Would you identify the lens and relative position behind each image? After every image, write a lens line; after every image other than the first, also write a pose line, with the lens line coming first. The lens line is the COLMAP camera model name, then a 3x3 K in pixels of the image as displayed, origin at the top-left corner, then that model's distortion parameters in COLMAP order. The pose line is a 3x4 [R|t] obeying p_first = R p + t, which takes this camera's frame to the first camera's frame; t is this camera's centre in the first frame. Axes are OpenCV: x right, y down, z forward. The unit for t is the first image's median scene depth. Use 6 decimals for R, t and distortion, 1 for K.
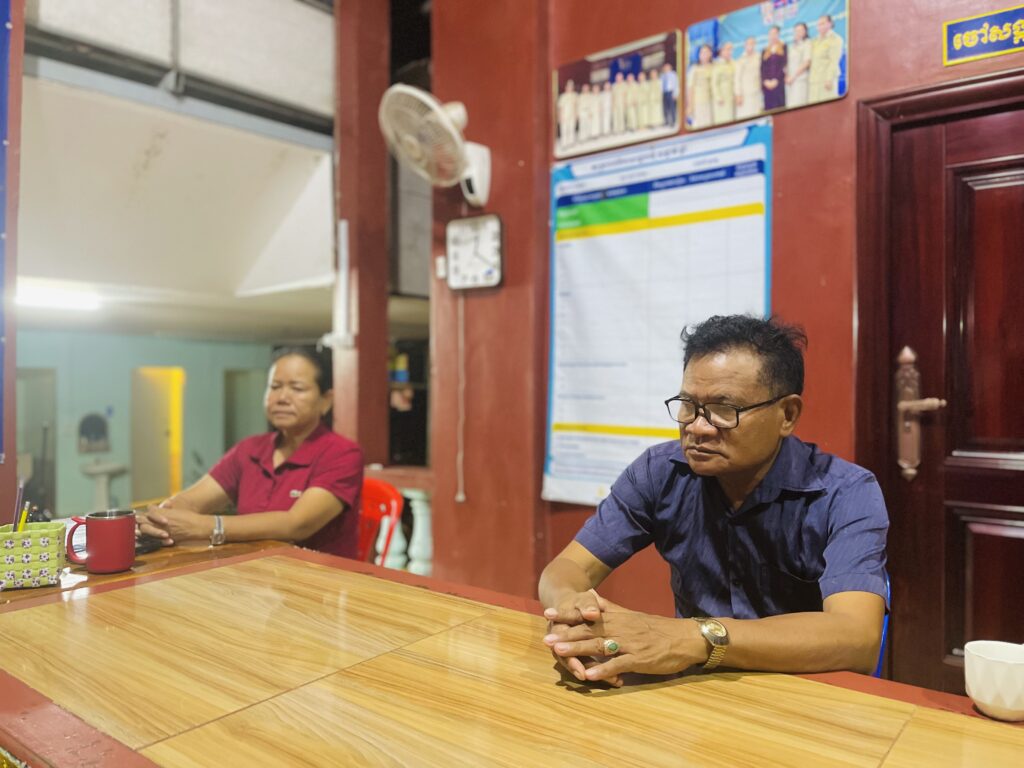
lens RADIAL K [[782.4, 0, 517.0], [0, 782.4, 382.7], [0, 0, 1]] dist [0.062759, -0.086028]
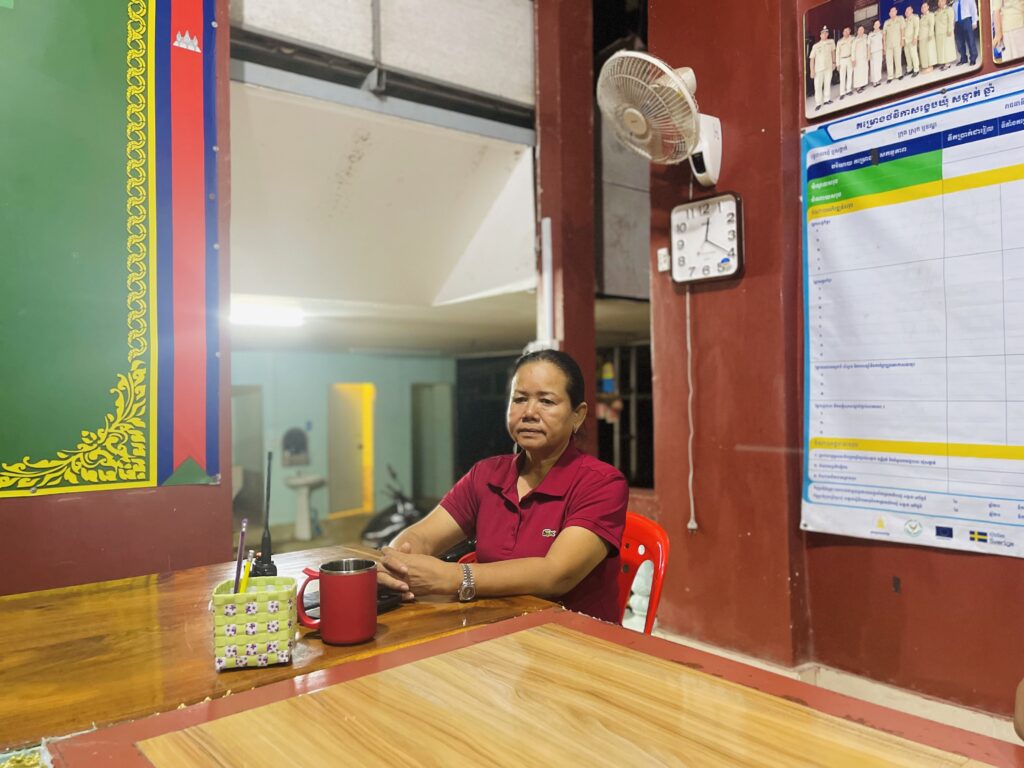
lens RADIAL K [[782.4, 0, 518.3], [0, 782.4, 380.6], [0, 0, 1]] dist [0.062759, -0.086028]
pose [[0.977974, -0.020509, -0.207716, -0.088292], [0.017114, 0.999689, -0.018125, 0.000453], [0.208024, 0.014170, 0.978021, 0.131450]]
